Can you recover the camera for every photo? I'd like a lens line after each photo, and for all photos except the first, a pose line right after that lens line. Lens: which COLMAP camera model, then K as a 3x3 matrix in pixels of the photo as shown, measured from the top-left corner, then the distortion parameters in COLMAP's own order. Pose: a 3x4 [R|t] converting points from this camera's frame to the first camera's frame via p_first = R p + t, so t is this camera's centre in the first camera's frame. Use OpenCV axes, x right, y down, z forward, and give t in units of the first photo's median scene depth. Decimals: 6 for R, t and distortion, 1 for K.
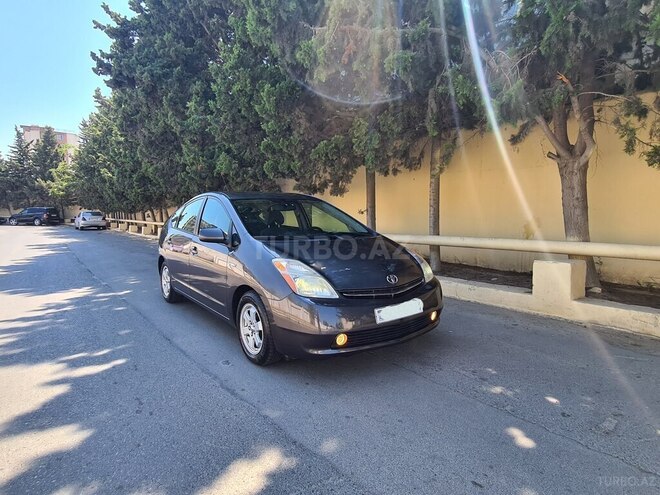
lens RADIAL K [[385.1, 0, 328.6], [0, 385.1, 250.3], [0, 0, 1]] dist [-0.001225, -0.000937]
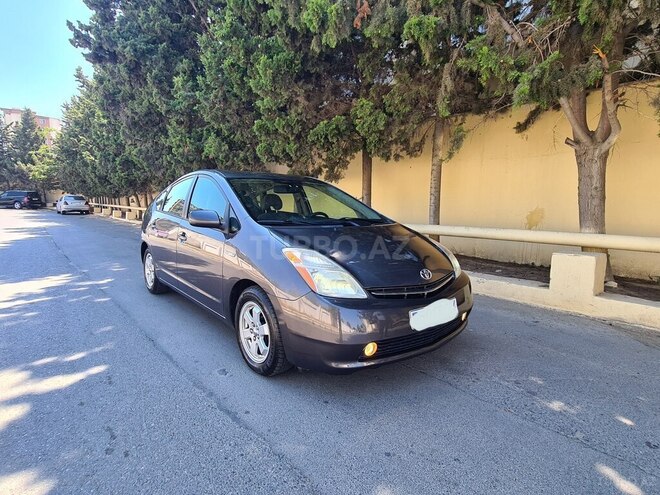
lens RADIAL K [[361.3, 0, 332.2], [0, 361.3, 249.1], [0, 0, 1]] dist [-0.002589, 0.000208]
pose [[0.997788, 0.012934, 0.065199, -0.046923], [-0.014860, 0.999465, 0.029143, 0.000109], [-0.064787, -0.030048, 0.997447, 0.119105]]
